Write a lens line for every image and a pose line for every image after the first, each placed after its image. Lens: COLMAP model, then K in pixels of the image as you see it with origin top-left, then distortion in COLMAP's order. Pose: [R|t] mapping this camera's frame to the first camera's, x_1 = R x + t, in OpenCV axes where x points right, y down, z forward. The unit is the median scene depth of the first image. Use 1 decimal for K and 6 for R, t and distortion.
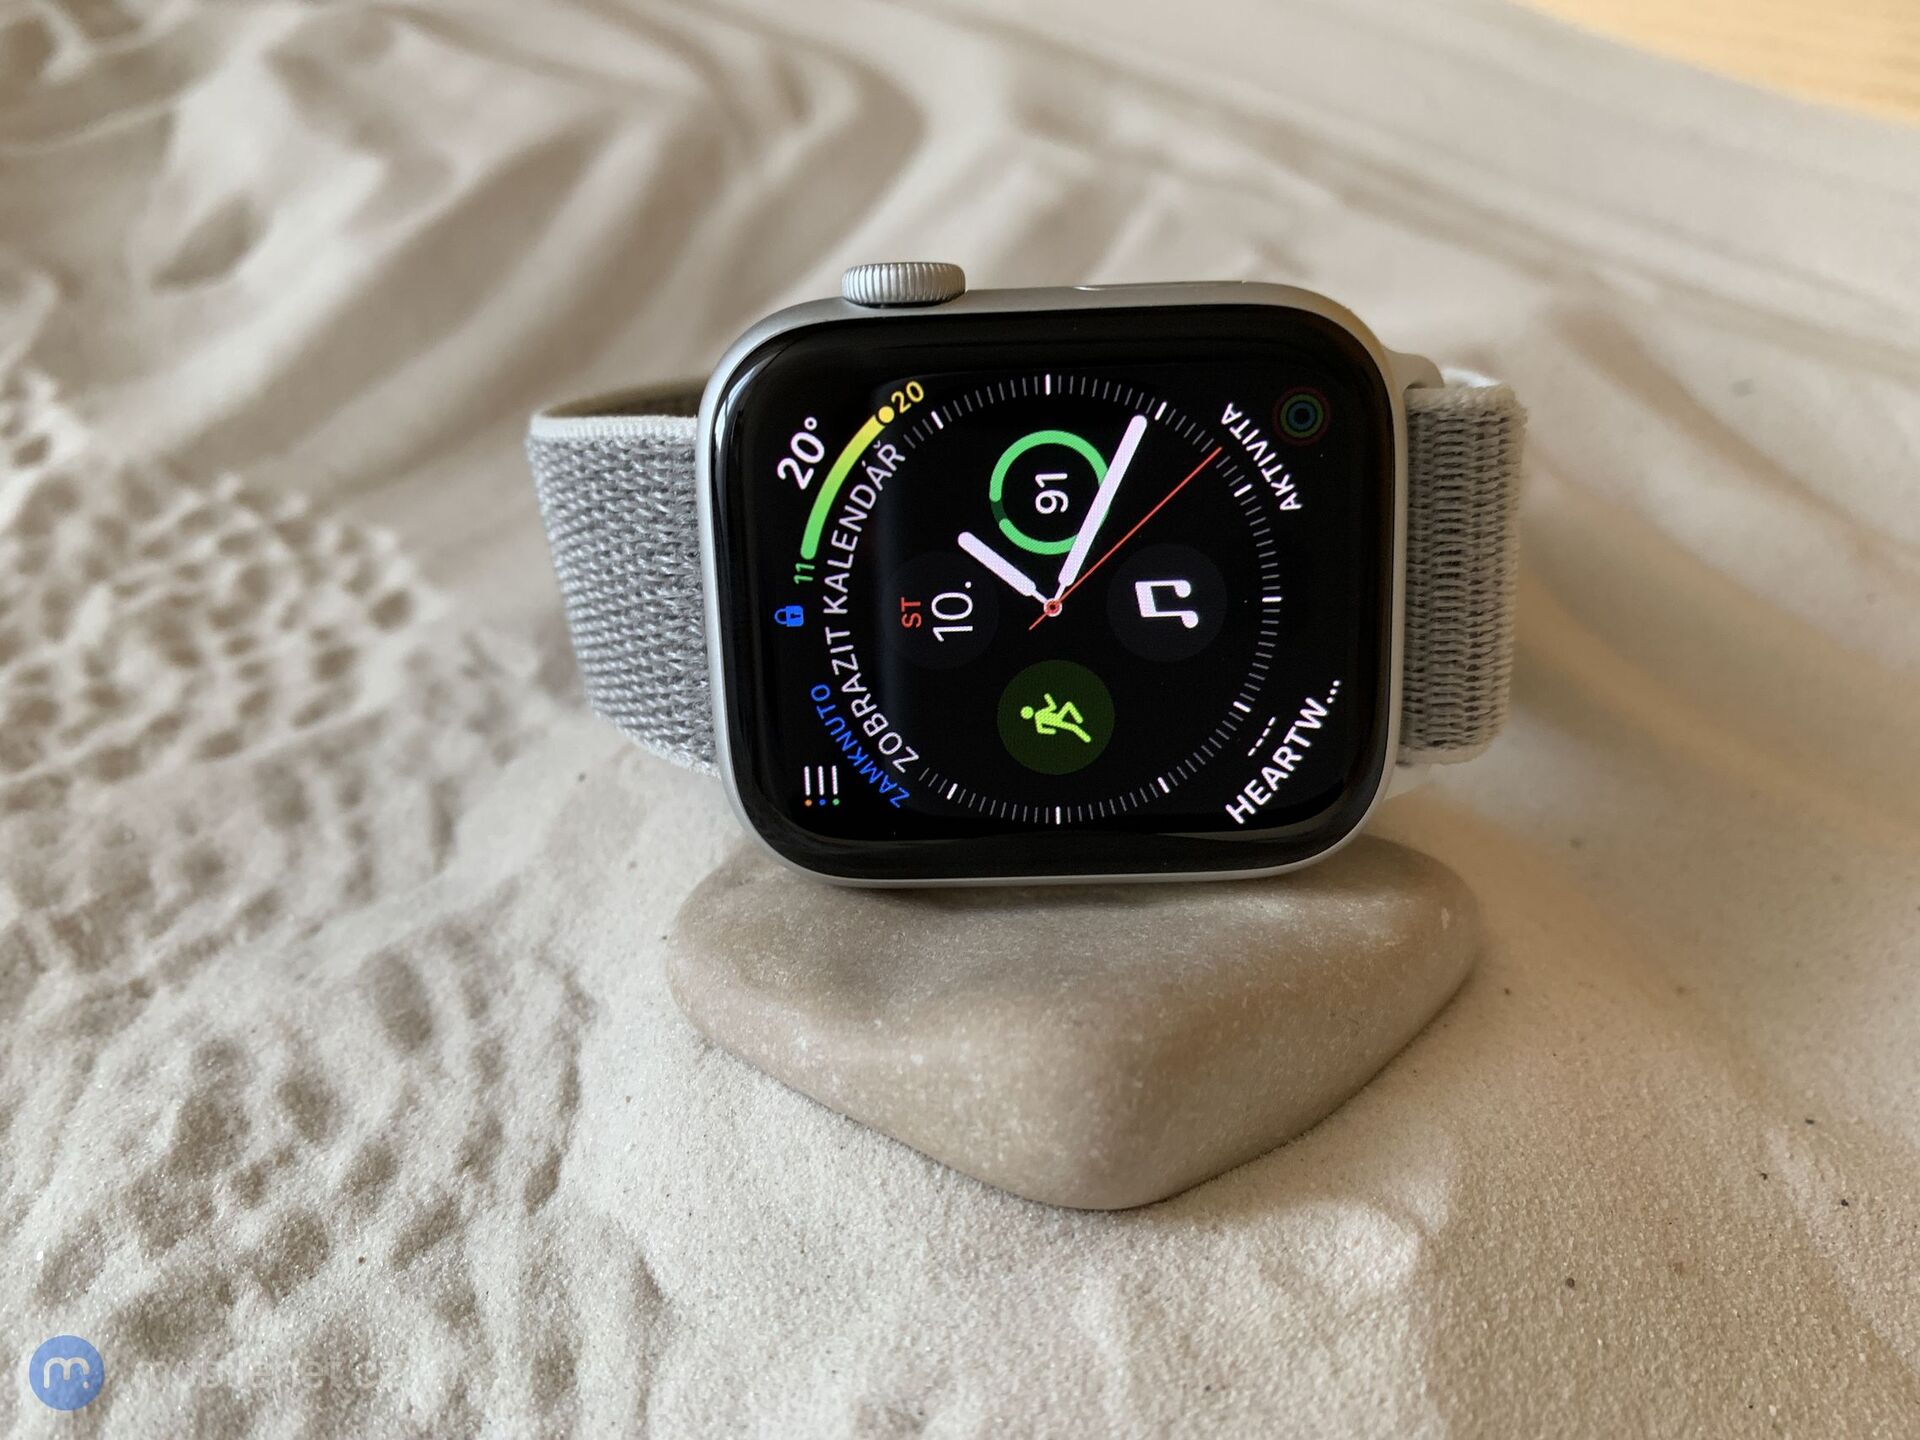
lens RADIAL K [[1591.2, 0, 960.0], [0, 1591.2, 720.0], [0, 0, 1]] dist [-0.032123, -0.000683]
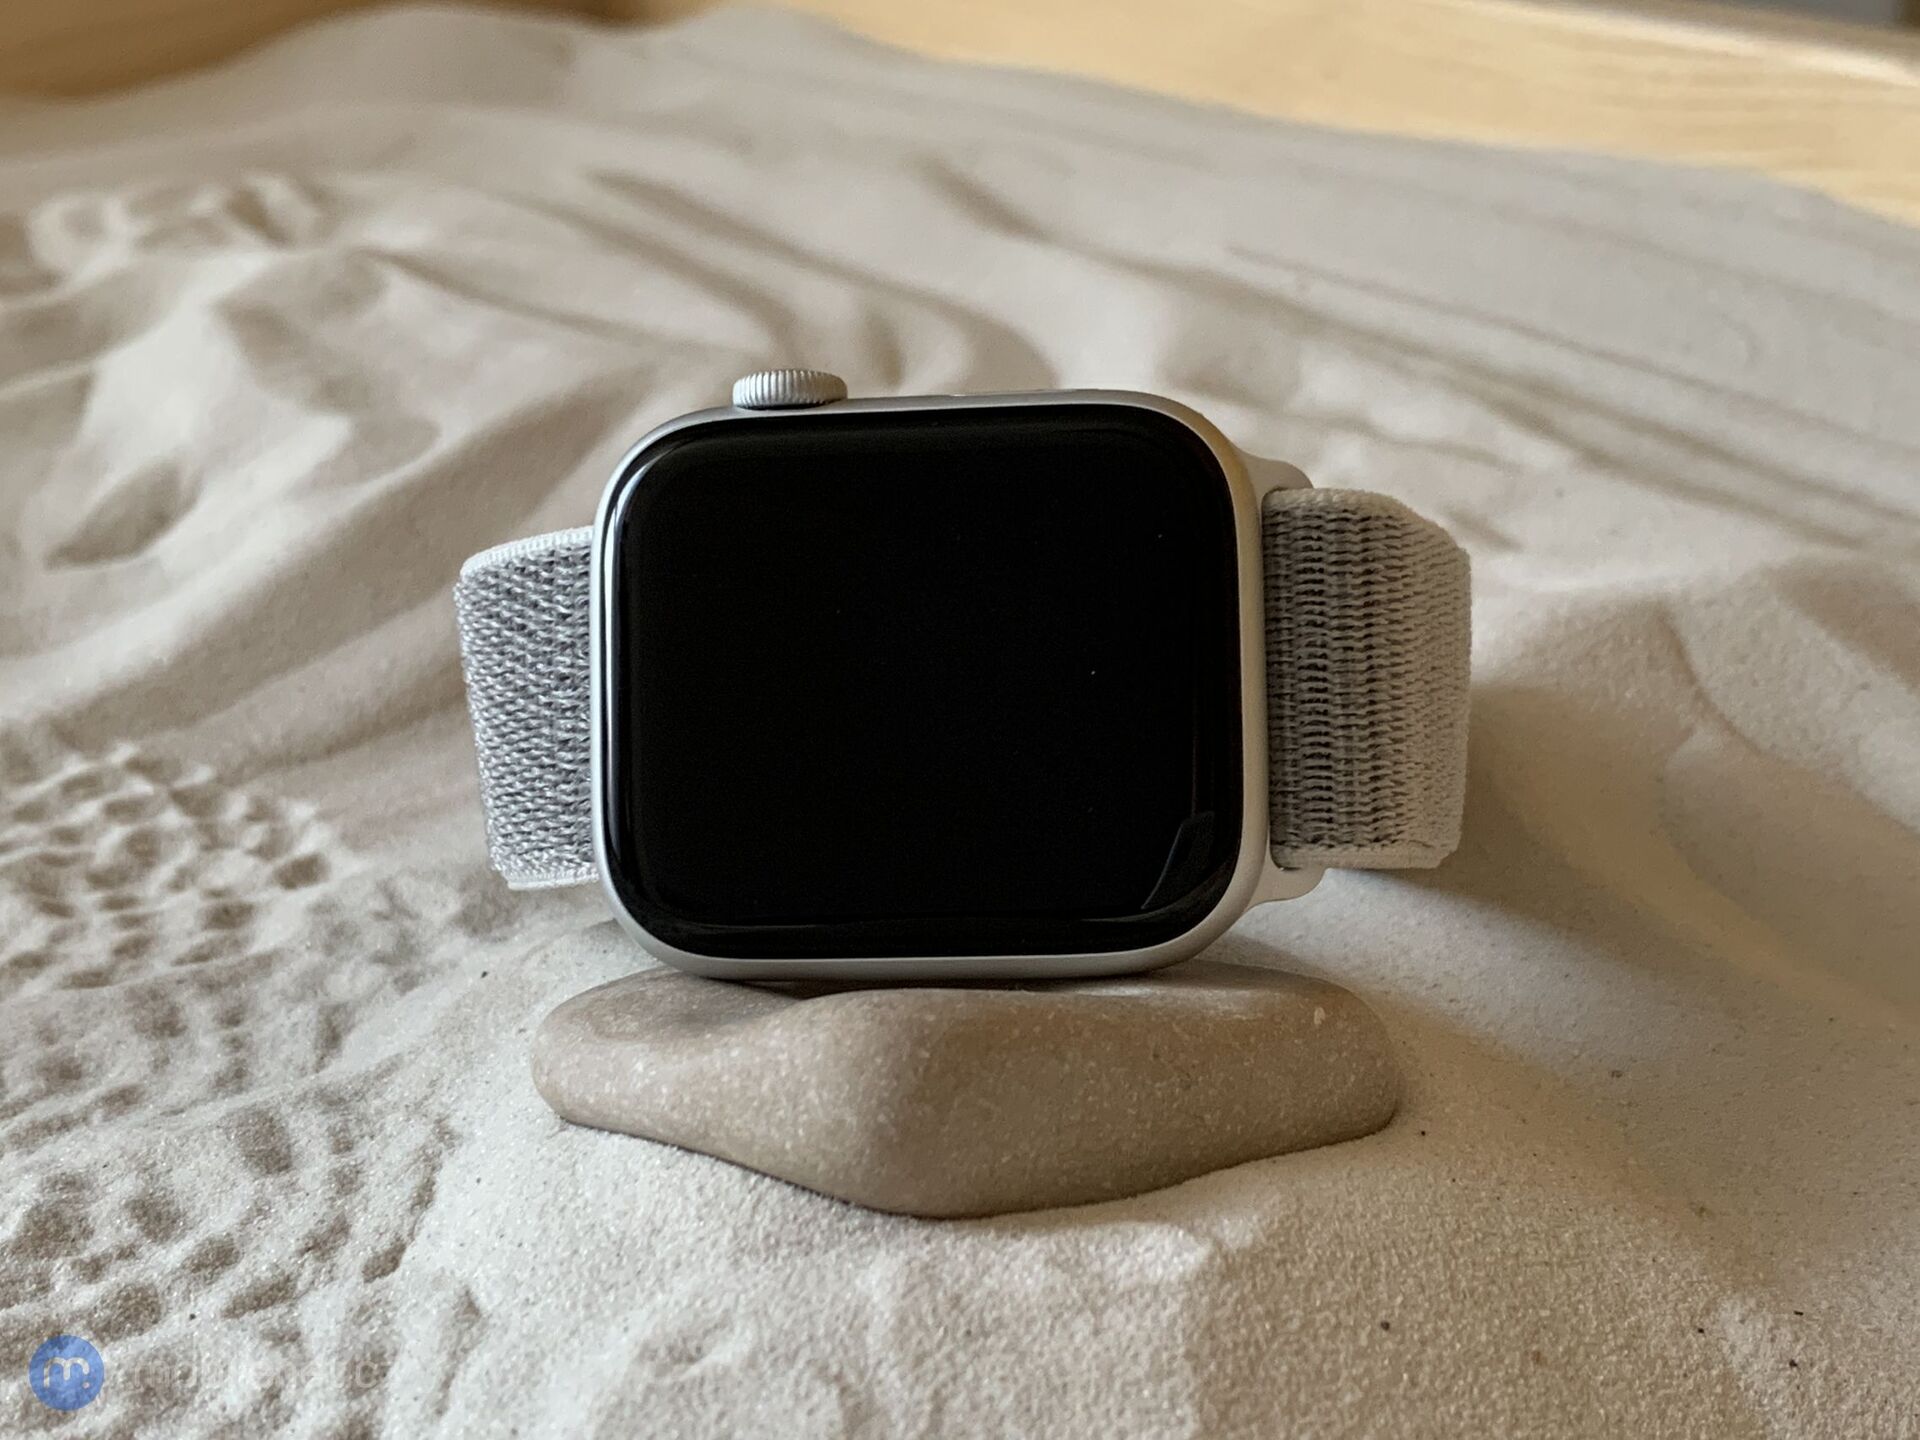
lens RADIAL K [[2978.6, 0, 960.0], [0, 2978.6, 720.0], [0, 0, 1]] dist [0.266466, -1.151052]
pose [[0.990539, 0.010063, -0.136861, 0.351940], [-0.049505, 0.956359, -0.287971, 0.510117], [0.127991, 0.292022, 0.947809, -0.842298]]
